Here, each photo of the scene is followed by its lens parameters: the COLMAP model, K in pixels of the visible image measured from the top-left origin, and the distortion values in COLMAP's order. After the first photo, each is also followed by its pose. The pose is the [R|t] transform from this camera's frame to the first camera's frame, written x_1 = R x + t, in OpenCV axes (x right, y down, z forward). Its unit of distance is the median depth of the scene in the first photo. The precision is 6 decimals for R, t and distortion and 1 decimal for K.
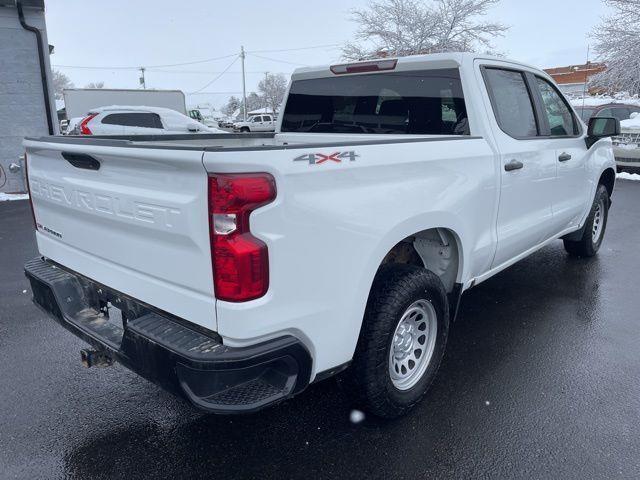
lens RADIAL K [[480.5, 0, 320.0], [0, 480.5, 240.0], [0, 0, 1]] dist [0.077035, -0.109274]
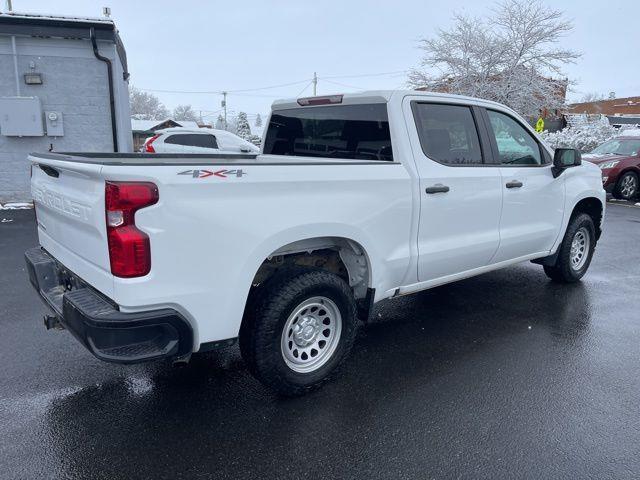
lens RADIAL K [[480.8, 0, 322.6], [0, 480.8, 237.9], [0, 0, 1]] dist [0.063963, -0.084236]
pose [[0.989156, 0.050012, -0.138089, 0.354354], [-0.056720, 0.997372, -0.045071, 0.030893], [0.135472, 0.052415, 0.989394, -0.167101]]
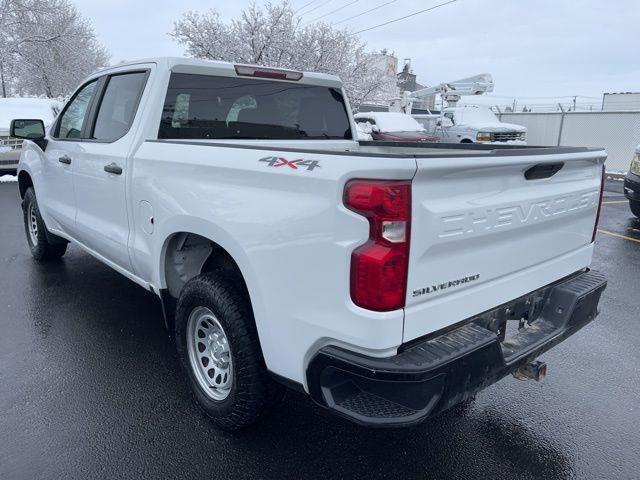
lens RADIAL K [[480.9, 0, 322.7], [0, 480.9, 232.8], [0, 0, 1]] dist [0.068601, -0.097543]
pose [[0.138054, -0.205757, 0.968816, -1.220342], [0.221400, 0.959841, 0.172302, -0.247124], [-0.965362, 0.190709, 0.178065, 1.019063]]
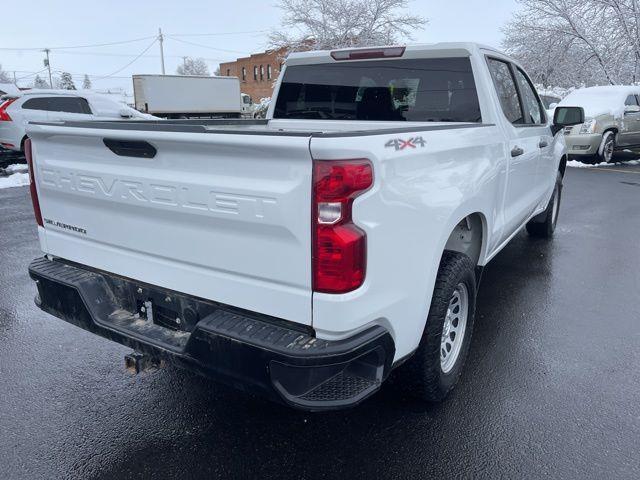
lens RADIAL K [[480.9, 0, 322.7], [0, 480.9, 232.8], [0, 0, 1]] dist [0.068601, -0.097543]
pose [[0.986452, -0.030902, 0.161111, -0.227728], [0.029375, 0.999498, 0.011852, -0.003537], [-0.161396, -0.006959, 0.986865, 0.036485]]
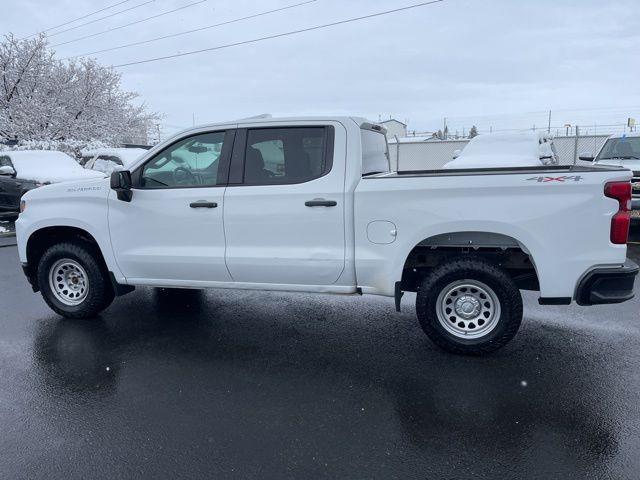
lens RADIAL K [[469.7, 0, 320.0], [0, 469.7, 240.0], [0, 0, 1]] dist [0.075376, -0.088258]
pose [[-0.411600, -0.139539, 0.900619, -1.449328], [0.252812, 0.931945, 0.259932, -0.580083], [-0.875598, 0.334675, -0.348311, 2.246185]]
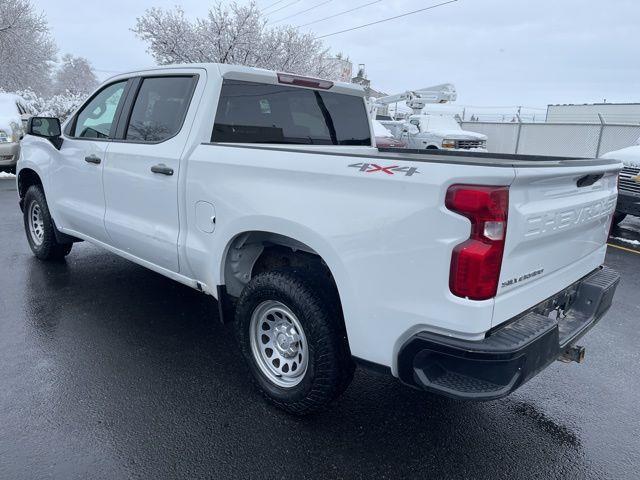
lens RADIAL K [[480.8, 0, 322.6], [0, 480.8, 237.9], [0, 0, 1]] dist [0.063963, -0.084236]
pose [[0.046383, -0.209934, 0.976615, -1.319881], [0.197674, 0.960263, 0.197030, -0.301379], [-0.979170, 0.183912, 0.086039, 1.223928]]
